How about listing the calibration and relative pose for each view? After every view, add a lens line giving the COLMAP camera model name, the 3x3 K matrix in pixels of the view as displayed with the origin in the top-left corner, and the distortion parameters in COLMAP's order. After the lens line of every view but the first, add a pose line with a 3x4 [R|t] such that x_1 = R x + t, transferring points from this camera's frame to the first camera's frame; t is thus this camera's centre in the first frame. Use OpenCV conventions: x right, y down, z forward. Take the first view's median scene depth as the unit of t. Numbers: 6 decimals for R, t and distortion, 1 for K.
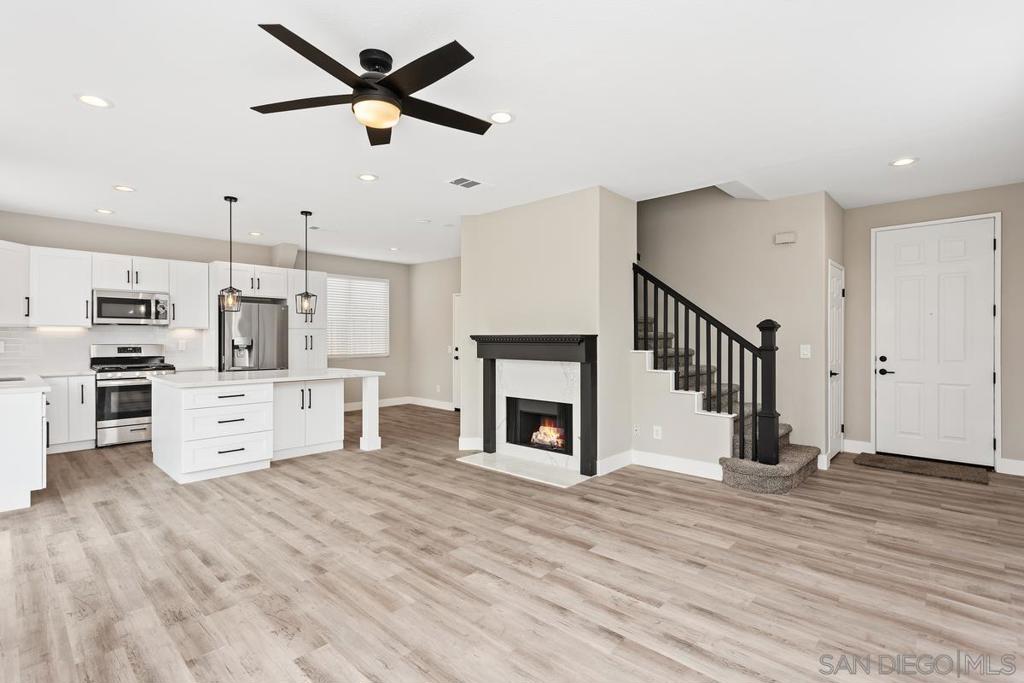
lens RADIAL K [[480.4, 0, 512.0], [0, 480.4, 341.5], [0, 0, 1]] dist [0.007976, -0.000249]
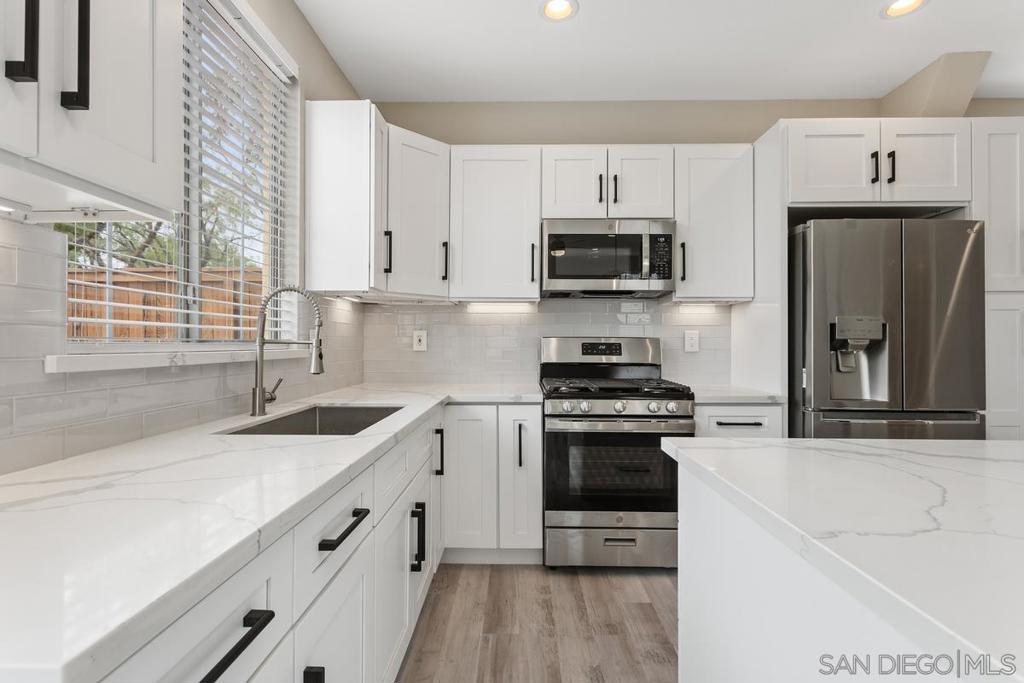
lens RADIAL K [[480.4, 0, 512.0], [0, 480.4, 341.5], [0, 0, 1]] dist [0.007976, -0.000249]
pose [[0.671134, -0.003885, -0.741326, -0.535509], [-0.005497, 0.999933, -0.010217, 0.016474], [0.741316, 0.010932, 0.671067, 0.659930]]
